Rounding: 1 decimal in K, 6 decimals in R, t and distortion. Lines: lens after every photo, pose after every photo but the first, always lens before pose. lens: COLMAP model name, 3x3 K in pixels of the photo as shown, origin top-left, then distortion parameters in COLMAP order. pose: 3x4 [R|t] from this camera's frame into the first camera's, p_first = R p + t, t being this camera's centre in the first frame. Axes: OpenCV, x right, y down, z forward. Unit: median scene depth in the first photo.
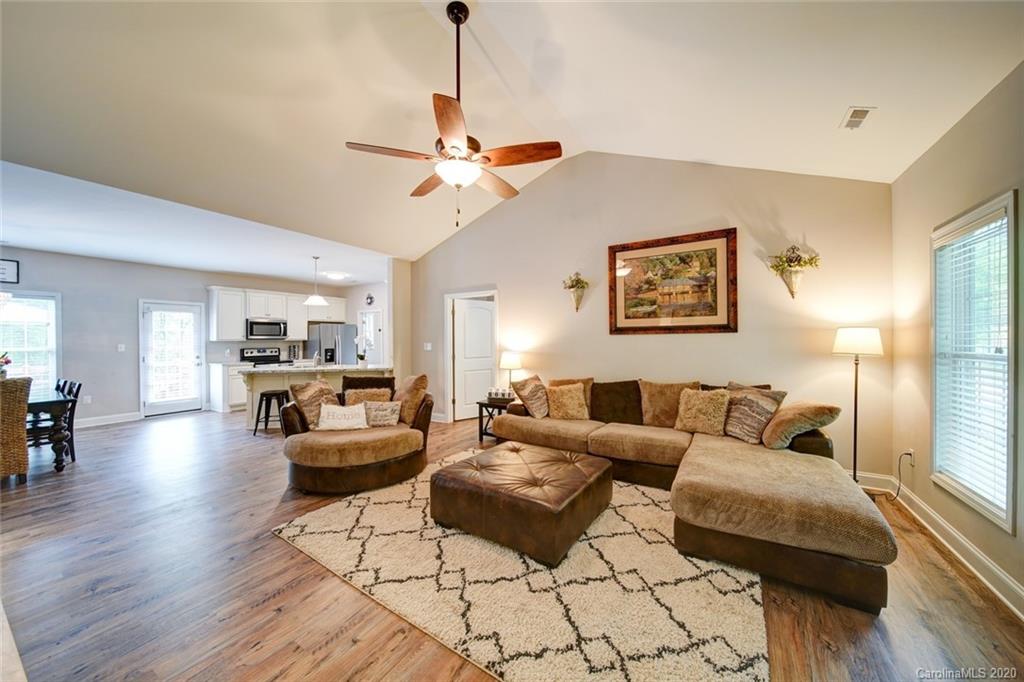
lens RADIAL K [[360.5, 0, 510.7], [0, 360.5, 340.9], [0, 0, 1]] dist [-0.000974, -0.001359]
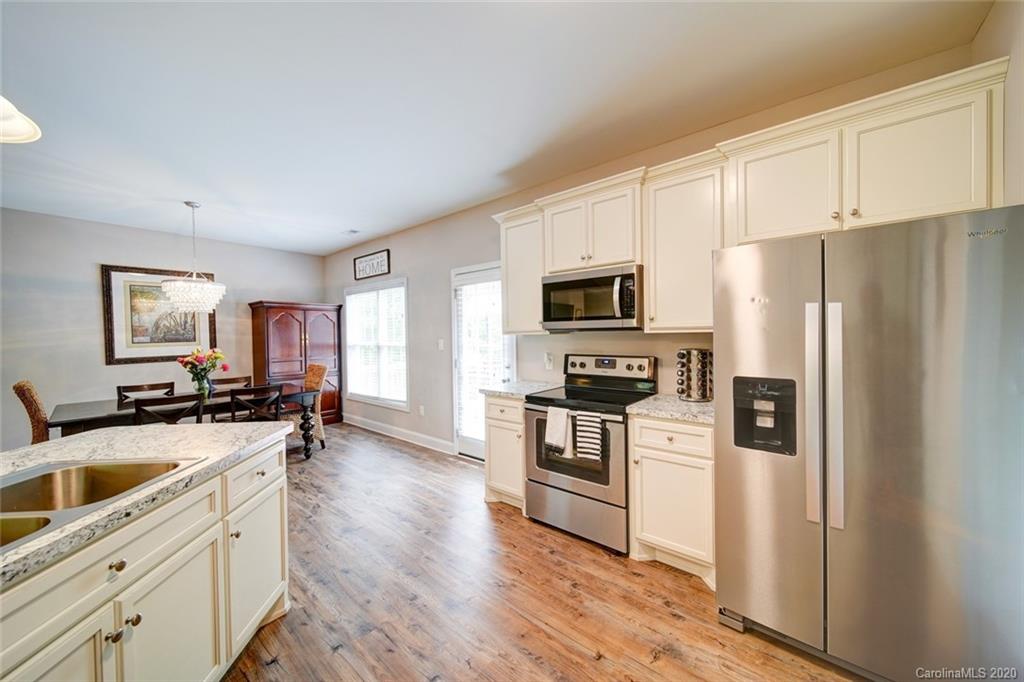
lens RADIAL K [[360.5, 0, 510.7], [0, 360.5, 340.9], [0, 0, 1]] dist [-0.000974, -0.001359]
pose [[-0.140944, 0.021144, -0.989792, -0.589454], [0.005771, 0.999772, 0.020536, -0.001984], [0.990001, -0.002818, -0.141033, 1.725850]]
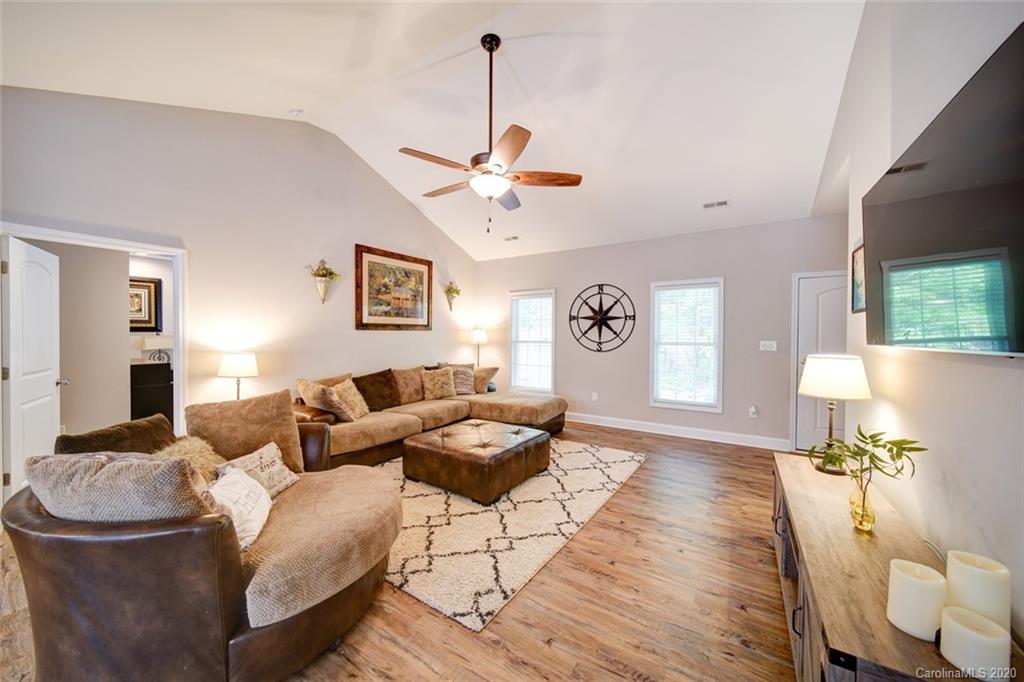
lens RADIAL K [[360.5, 0, 510.7], [0, 360.5, 340.9], [0, 0, 1]] dist [-0.000974, -0.001359]
pose [[0.018423, -0.011895, 0.999760, -0.756939], [0.001215, 0.999929, 0.011875, 0.002595], [-0.999830, 0.000996, 0.018436, 0.544745]]
